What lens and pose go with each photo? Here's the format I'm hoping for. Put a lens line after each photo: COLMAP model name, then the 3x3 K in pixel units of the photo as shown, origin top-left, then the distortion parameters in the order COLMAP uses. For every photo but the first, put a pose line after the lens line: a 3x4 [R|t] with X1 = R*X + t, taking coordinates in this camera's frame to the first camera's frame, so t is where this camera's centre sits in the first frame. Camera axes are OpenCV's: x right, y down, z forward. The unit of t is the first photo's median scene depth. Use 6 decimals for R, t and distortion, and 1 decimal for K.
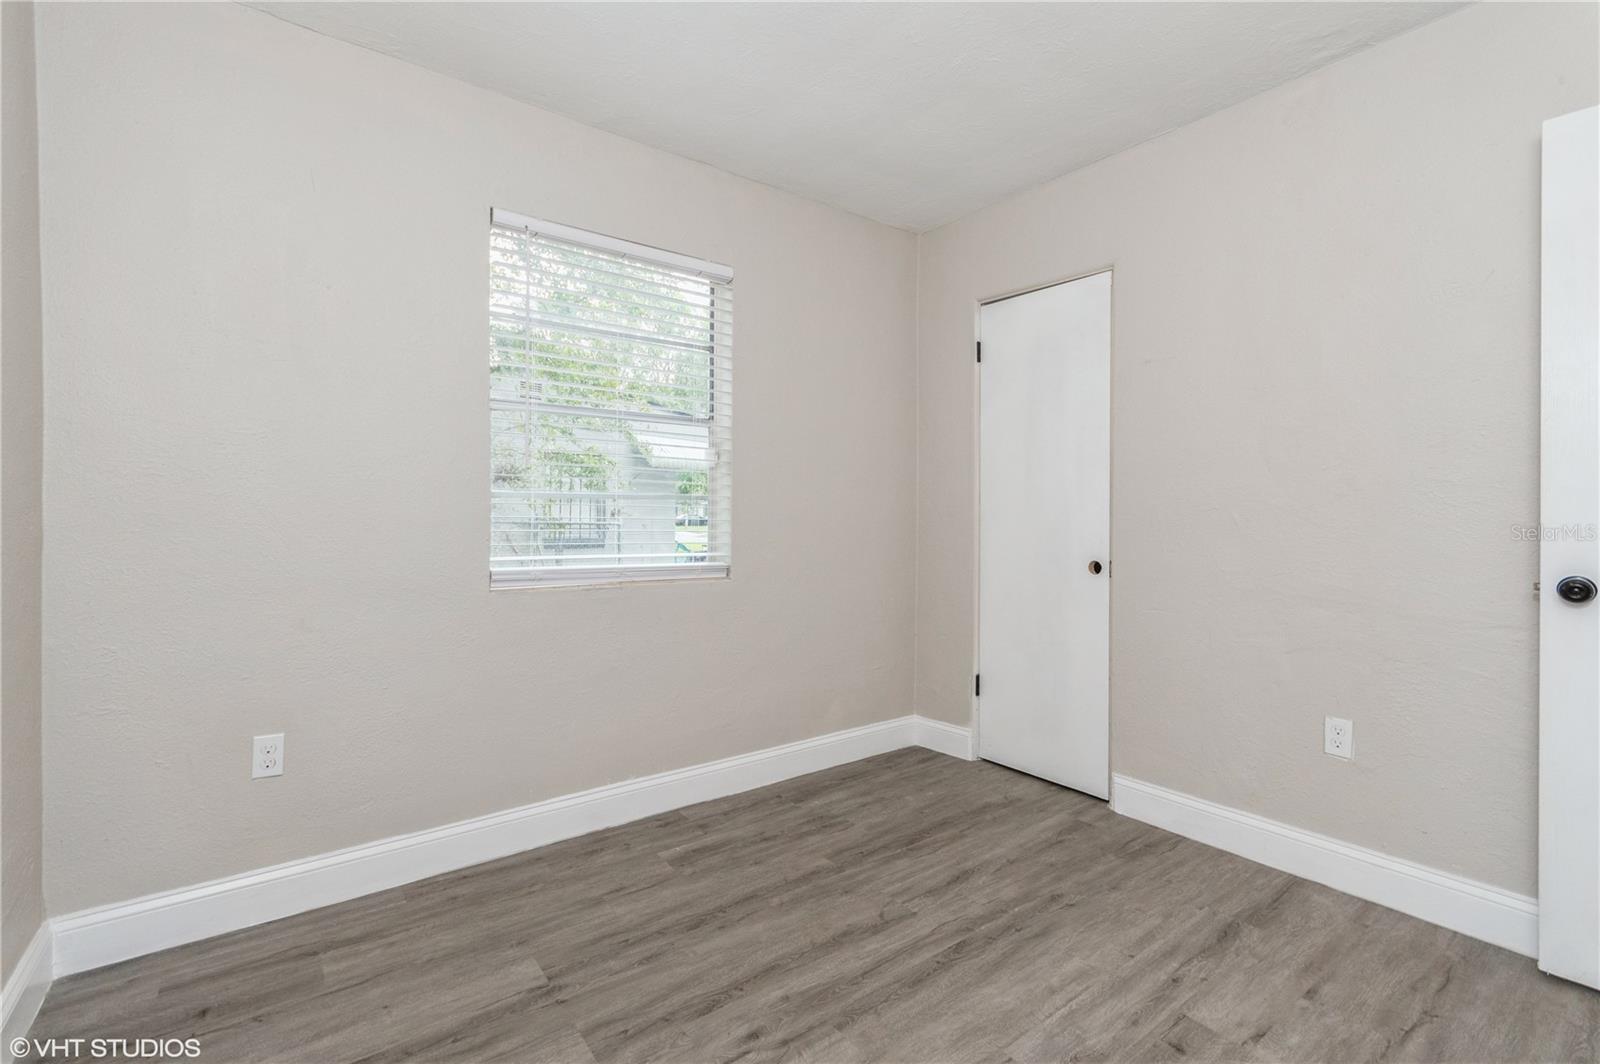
lens RADIAL K [[694.9, 0, 796.6], [0, 694.9, 523.6], [0, 0, 1]] dist [-0.001008, 0.000014]
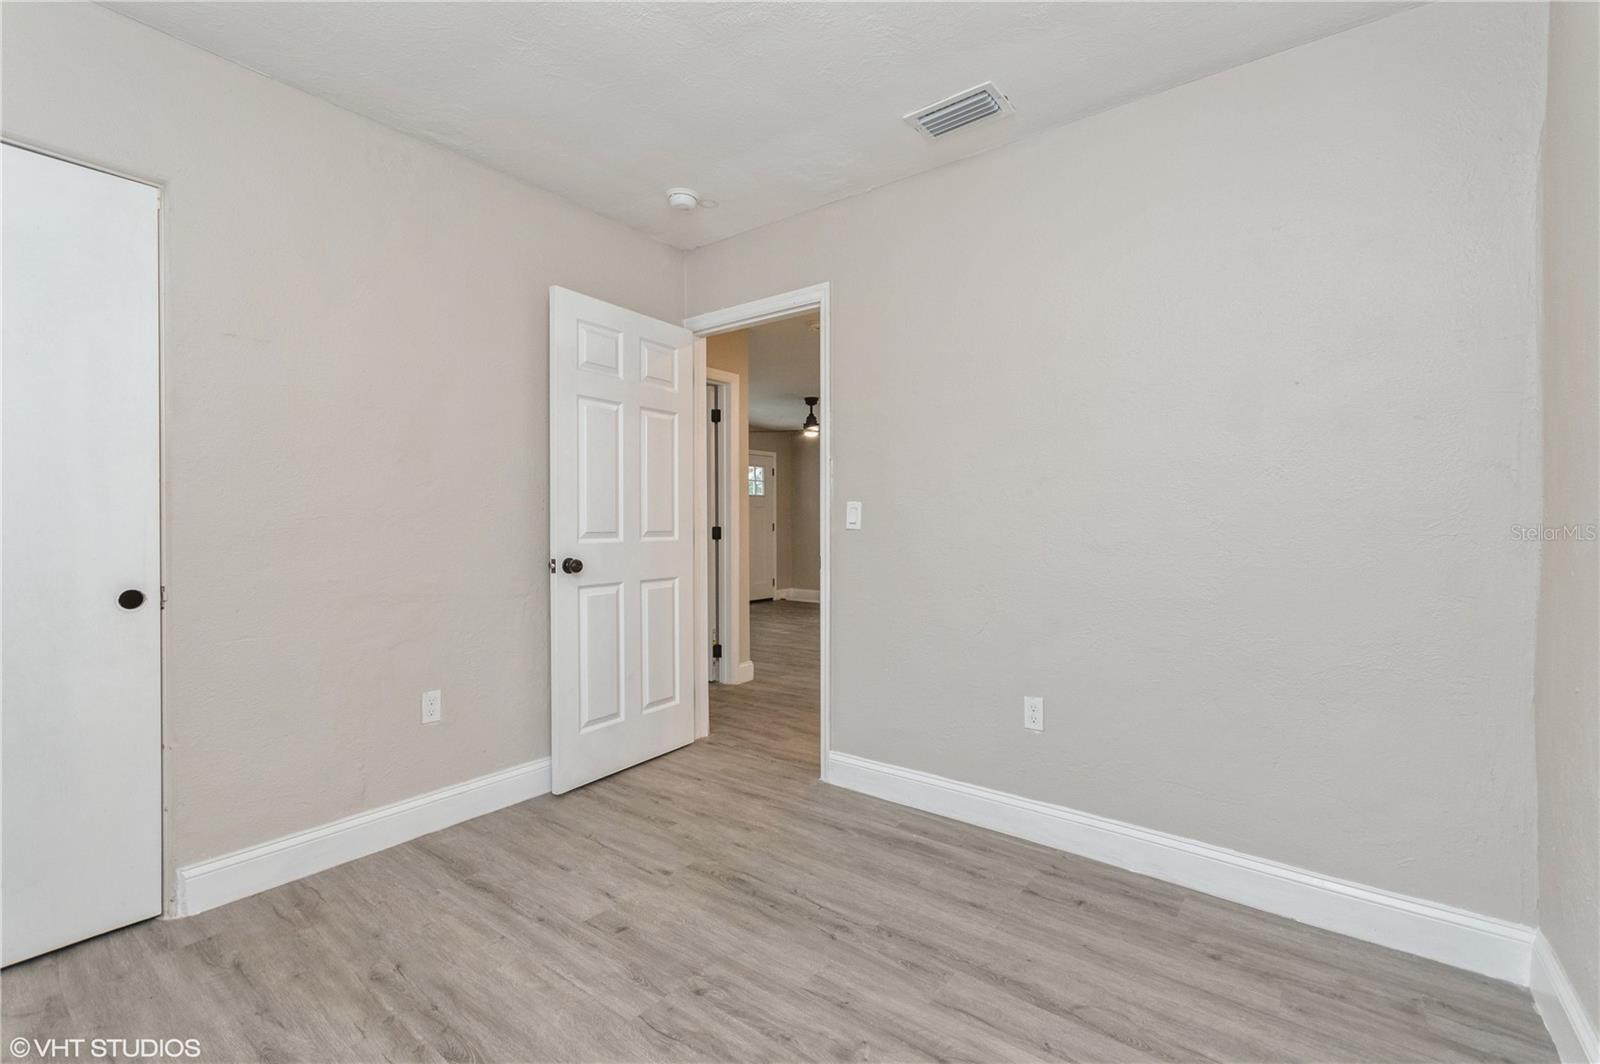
lens RADIAL K [[694.9, 0, 783.2], [0, 694.9, 527.3], [0, 0, 1]] dist [-0.001008, 0.000014]
pose [[-0.251967, -0.005223, 0.967722, -0.576380], [0.011583, 0.999898, 0.008413, -0.011117], [-0.967666, 0.013329, -0.251881, 0.738264]]
